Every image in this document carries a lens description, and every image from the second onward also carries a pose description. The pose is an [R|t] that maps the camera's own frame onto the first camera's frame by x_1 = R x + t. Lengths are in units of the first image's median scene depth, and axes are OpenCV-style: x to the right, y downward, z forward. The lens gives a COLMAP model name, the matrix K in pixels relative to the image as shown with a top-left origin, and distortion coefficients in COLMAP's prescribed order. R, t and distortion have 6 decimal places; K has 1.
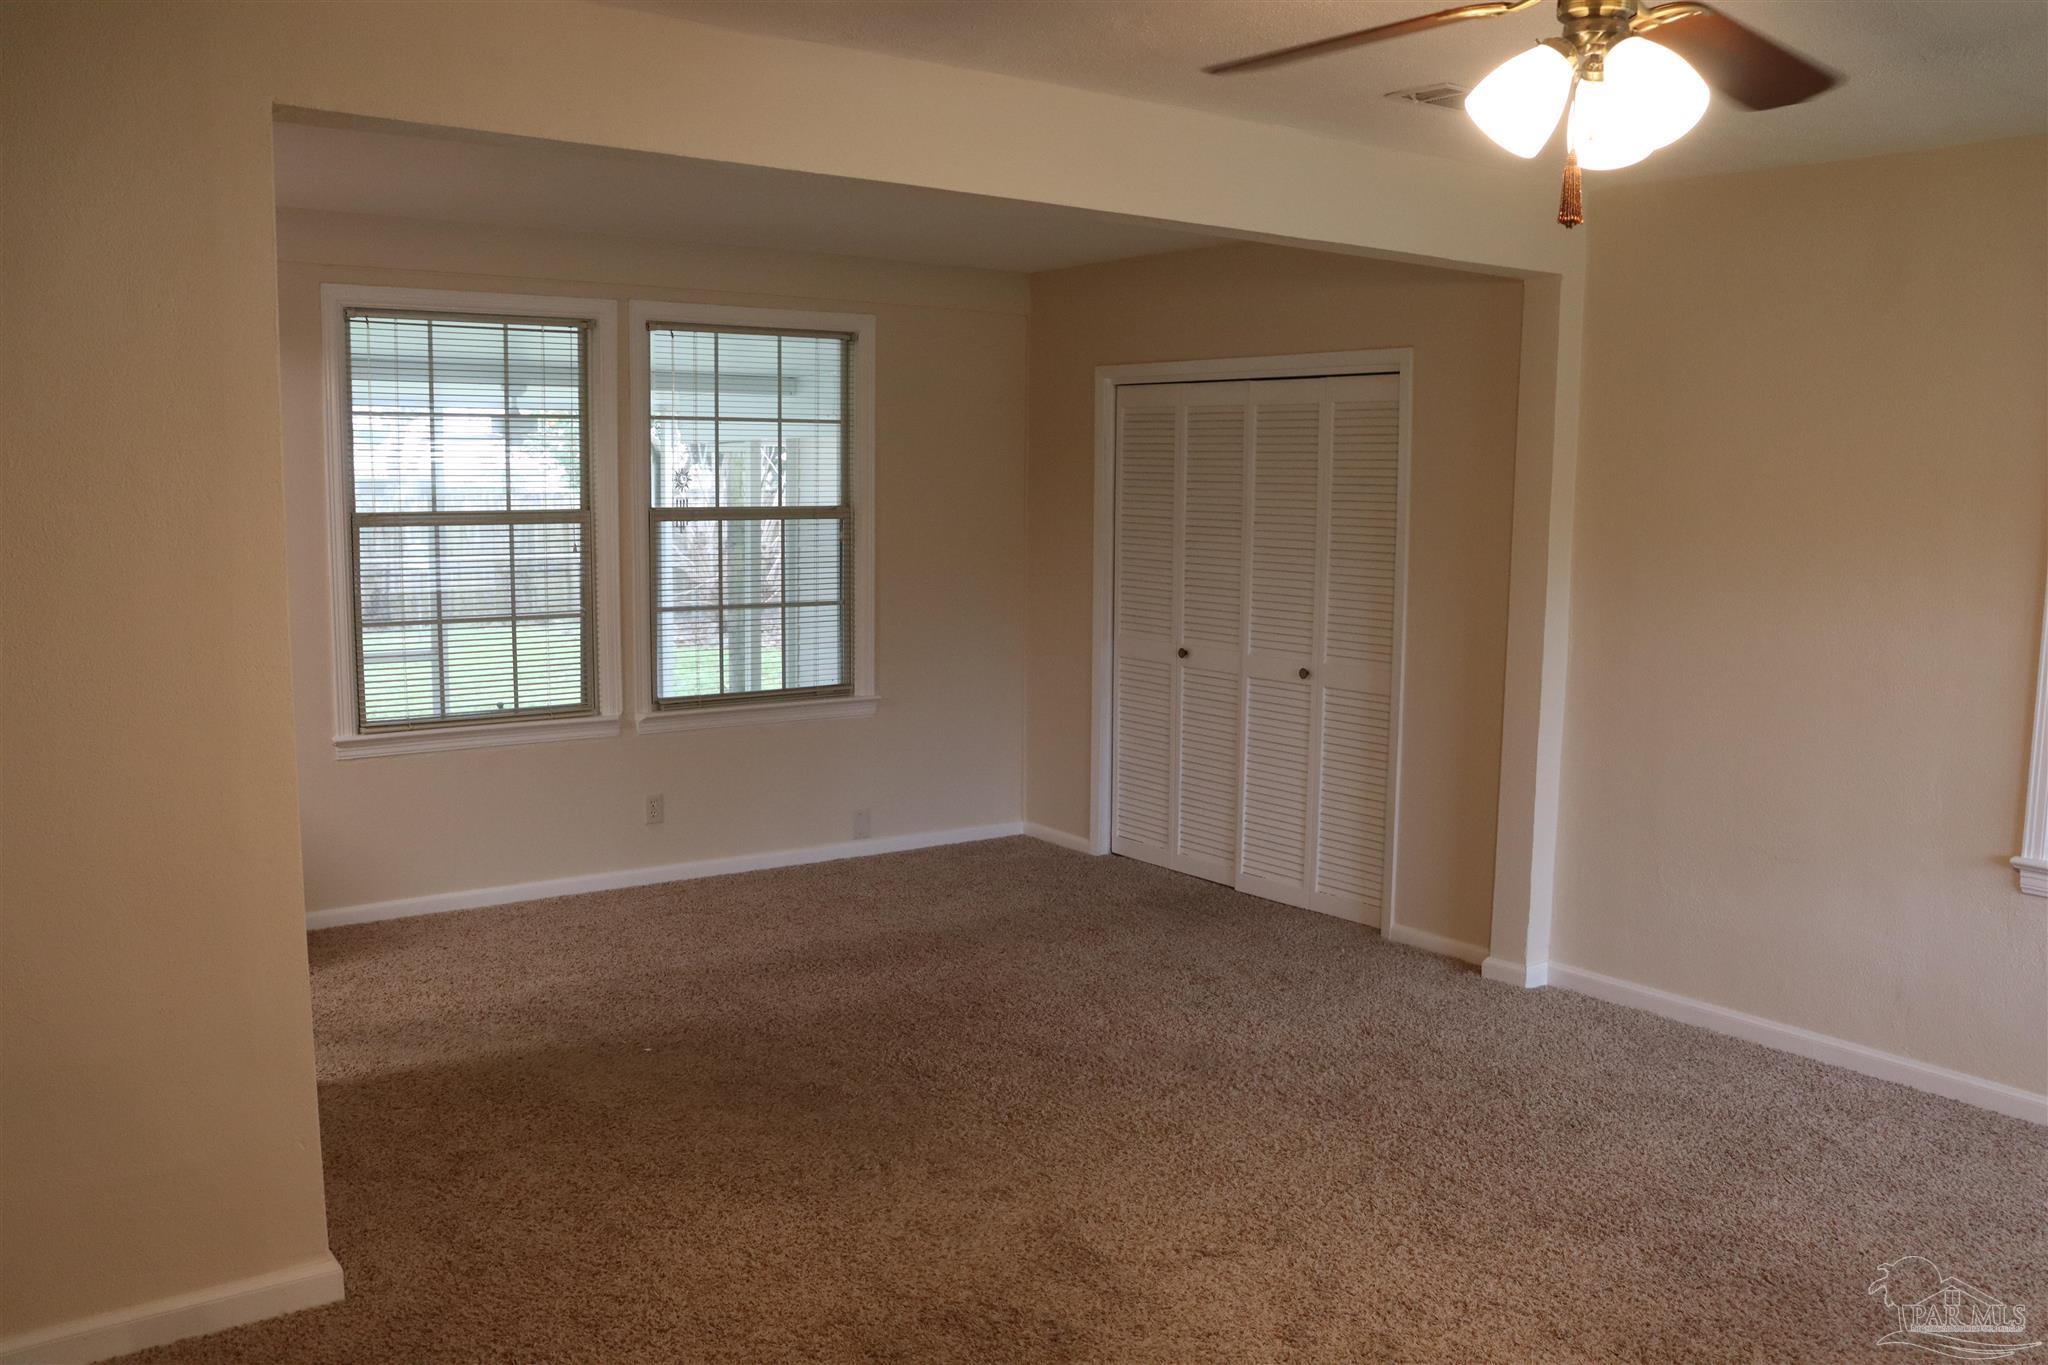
lens RADIAL K [[1696.2, 0, 1023.6], [0, 1696.2, 686.4], [0, 0, 1]] dist [-0.154618, 0.120038]
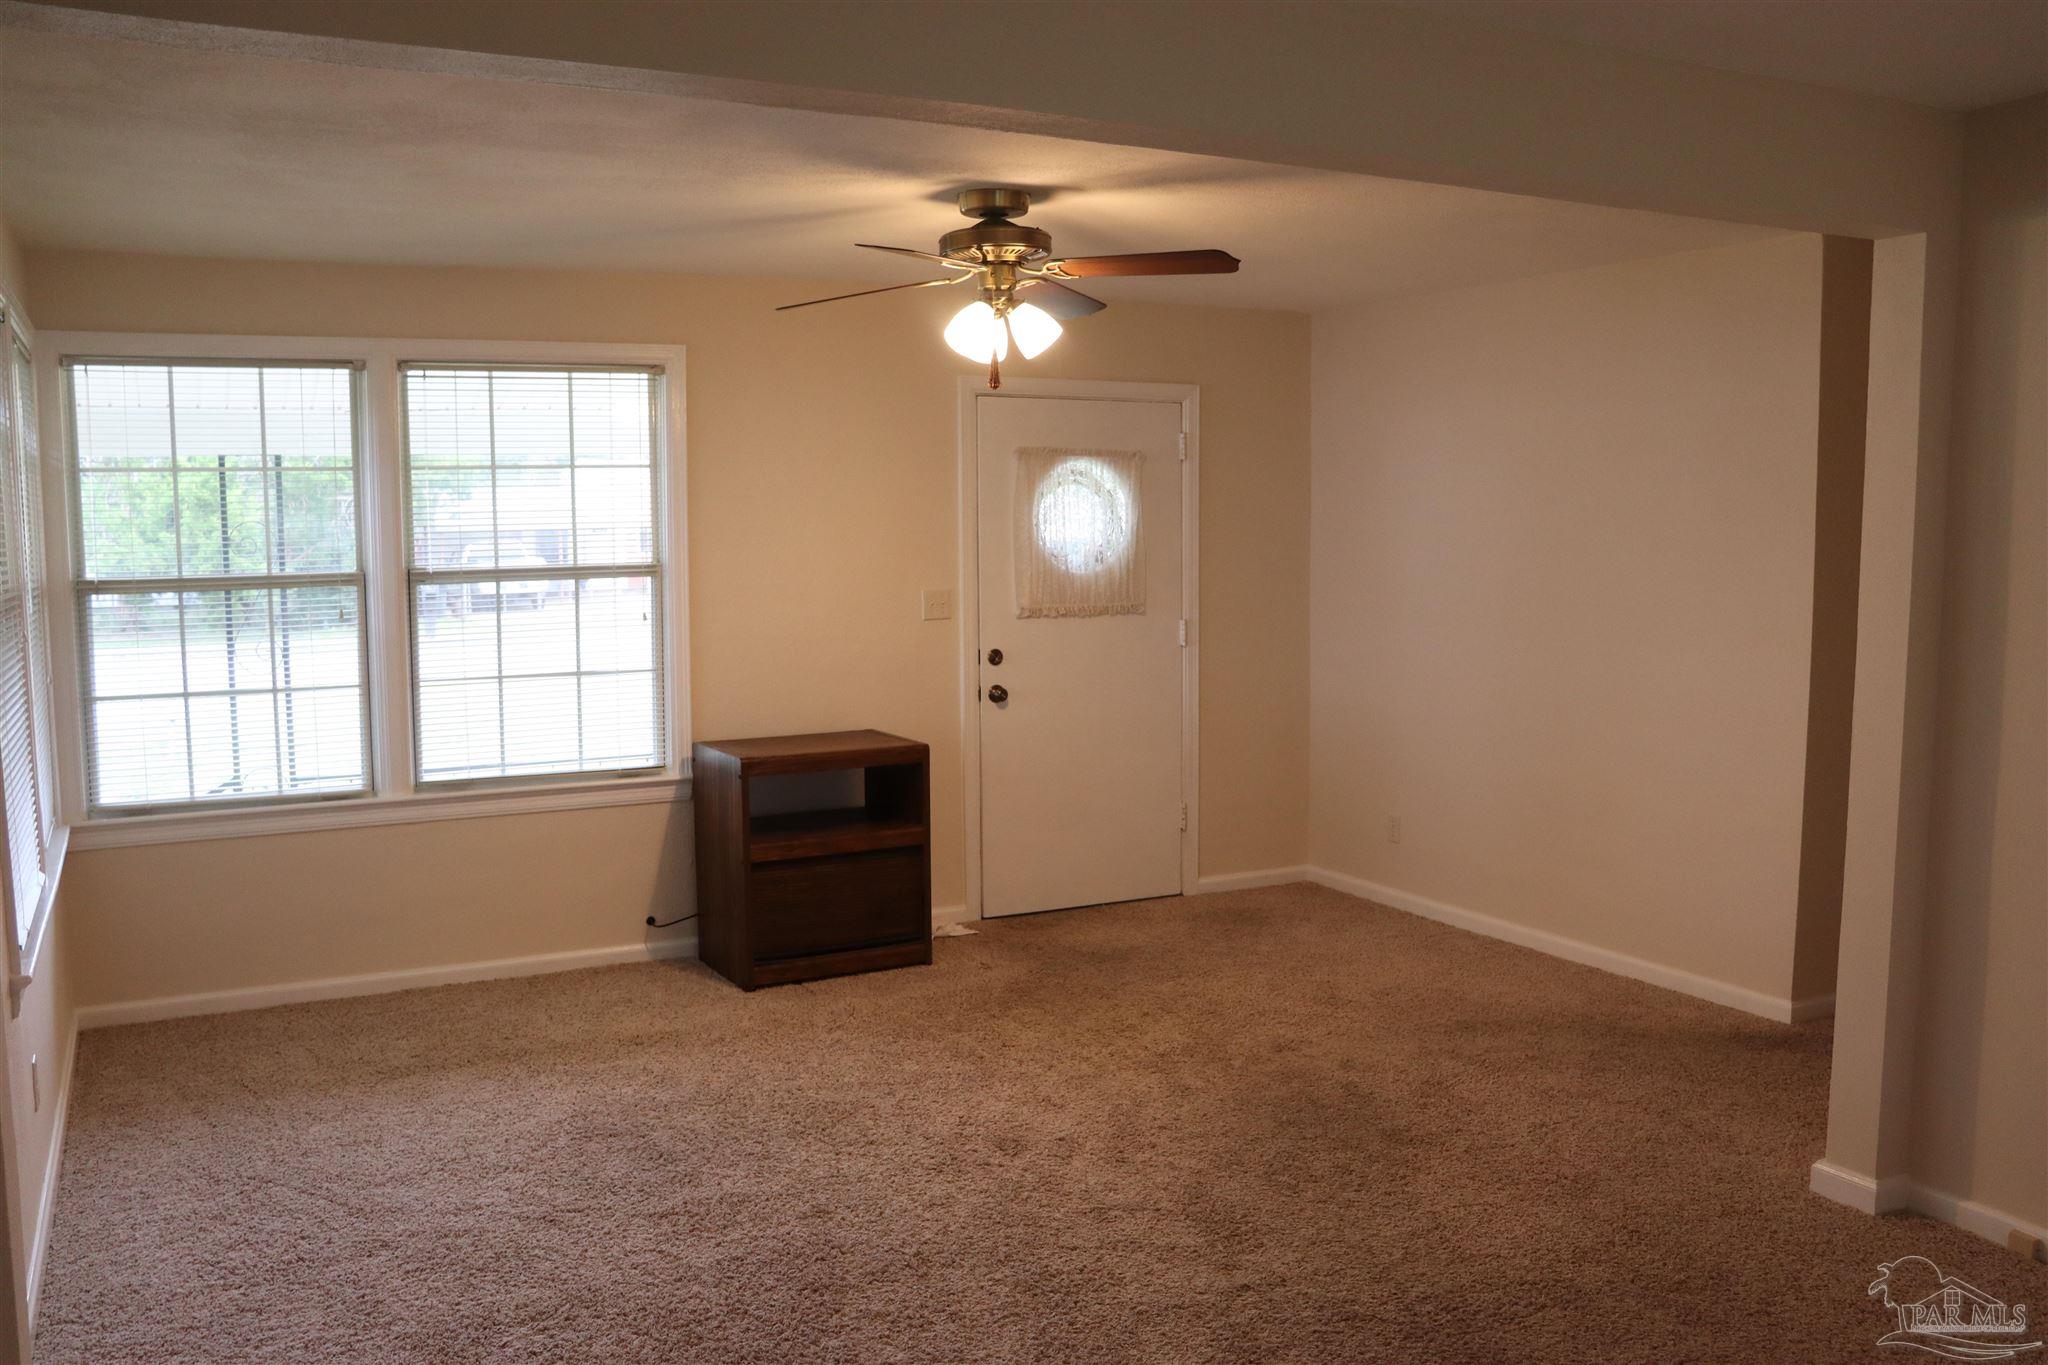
lens RADIAL K [[1696.2, 0, 1020.9], [0, 1696.2, 683.3], [0, 0, 1]] dist [-0.154618, 0.120038]
pose [[0.985248, -0.000505, -0.171131, 0.233691], [-0.004452, 0.999582, -0.028582, -0.021018], [0.171074, 0.028922, 0.984834, 0.180054]]
